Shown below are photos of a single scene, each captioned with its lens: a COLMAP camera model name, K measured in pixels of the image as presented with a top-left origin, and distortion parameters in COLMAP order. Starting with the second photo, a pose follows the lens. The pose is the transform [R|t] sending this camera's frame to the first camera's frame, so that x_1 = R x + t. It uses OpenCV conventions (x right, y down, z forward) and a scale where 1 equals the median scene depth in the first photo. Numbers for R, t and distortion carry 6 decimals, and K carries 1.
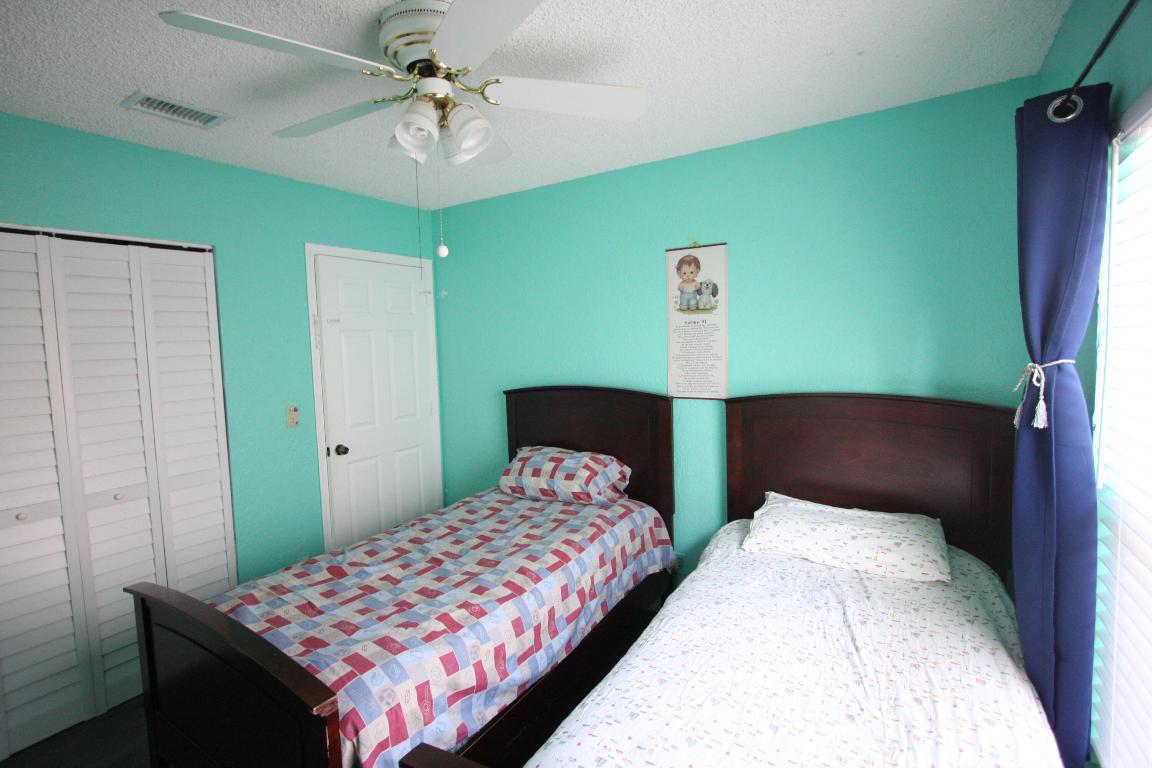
lens RADIAL K [[535.1, 0, 563.0], [0, 535.1, 379.5], [0, 0, 1]] dist [-0.015722, 0.001454]
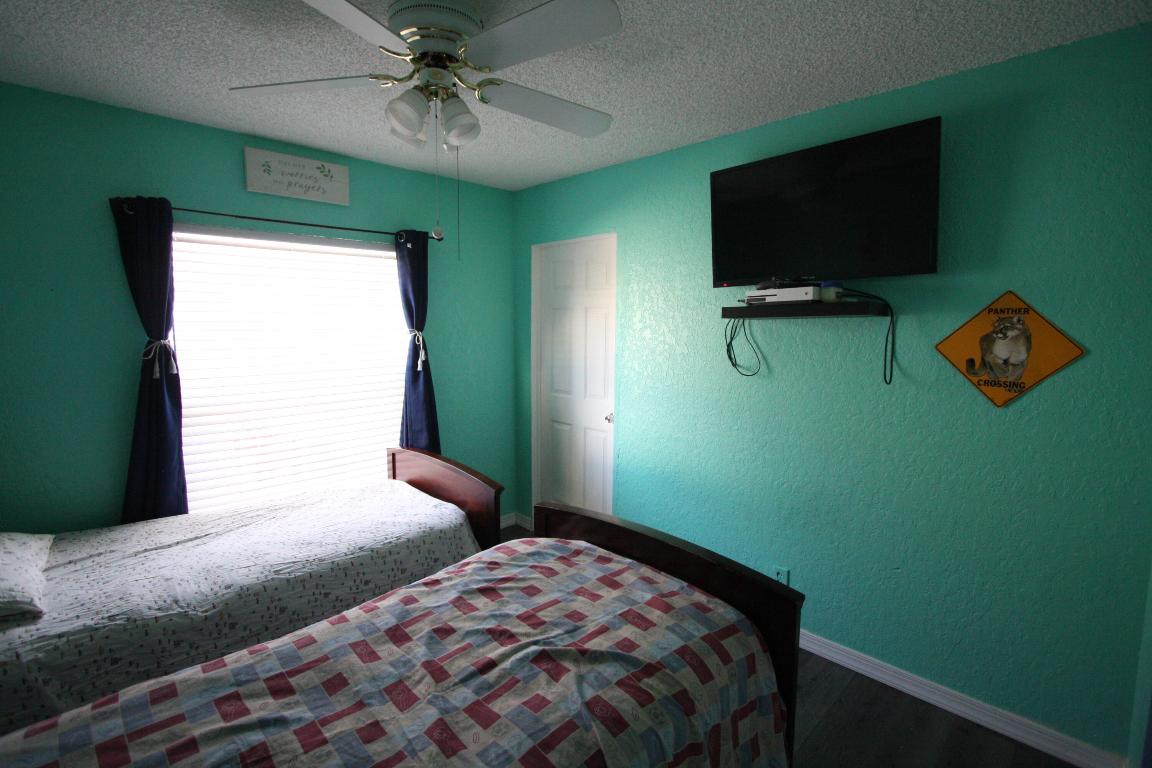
lens RADIAL K [[525.4, 0, 569.1], [0, 525.4, 376.0], [0, 0, 1]] dist [-0.017743, 0.000308]
pose [[-0.977197, 0.008916, 0.212149, -0.417682], [0.046572, 0.983790, 0.173173, -0.074692], [-0.207166, 0.179105, -0.961771, 1.188590]]
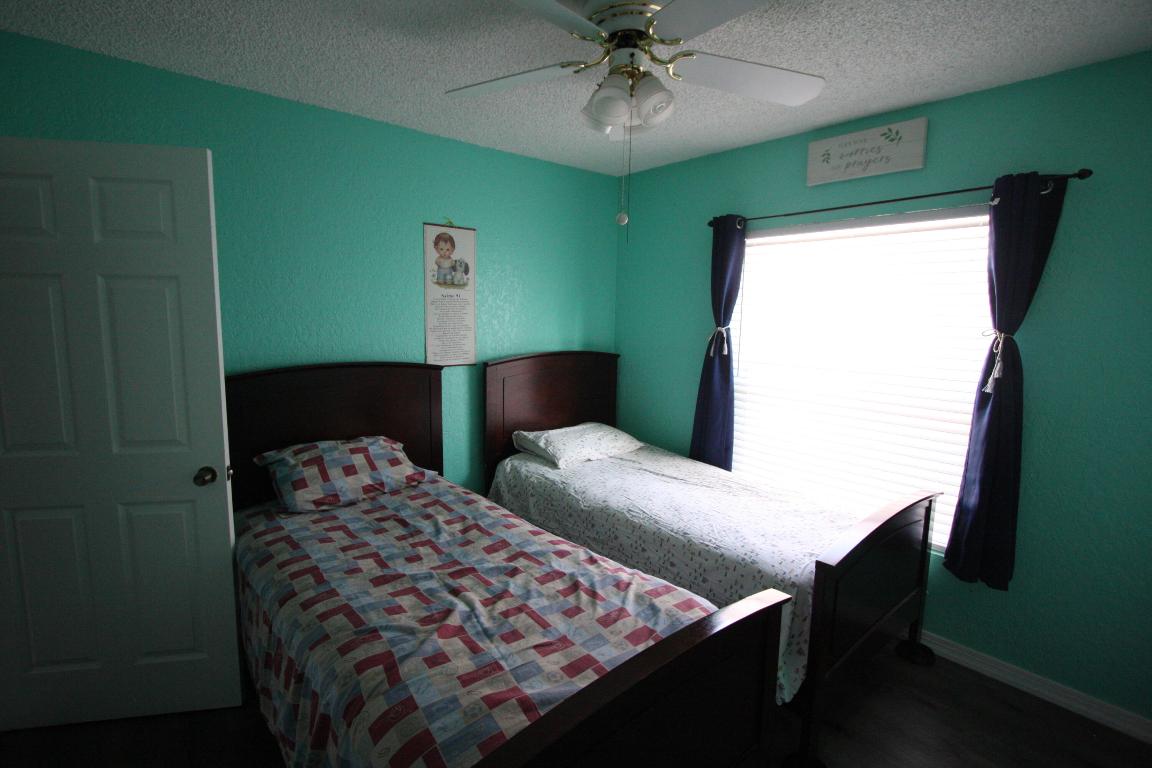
lens RADIAL K [[535.1, 0, 558.0], [0, 535.1, 376.6], [0, 0, 1]] dist [-0.015722, 0.001454]
pose [[0.281569, -0.080918, 0.956123, -0.764947], [0.052187, 0.996254, 0.068946, -0.006860], [-0.958121, 0.030484, 0.284737, 0.492294]]
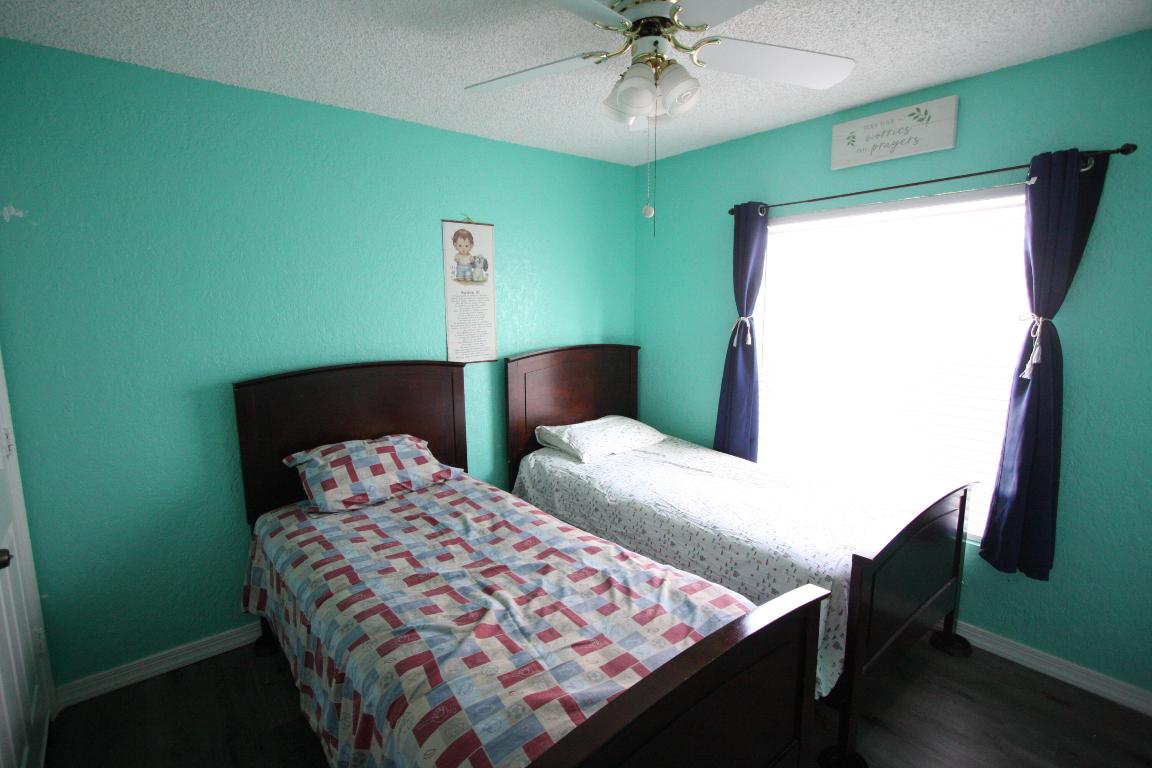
lens RADIAL K [[535.1, 0, 556.6], [0, 535.1, 377.1], [0, 0, 1]] dist [-0.015722, 0.001454]
pose [[0.306275, -0.103865, 0.946260, -0.764782], [0.076982, 0.993477, 0.084131, -0.014179], [-0.948825, 0.047077, 0.312273, 0.509709]]
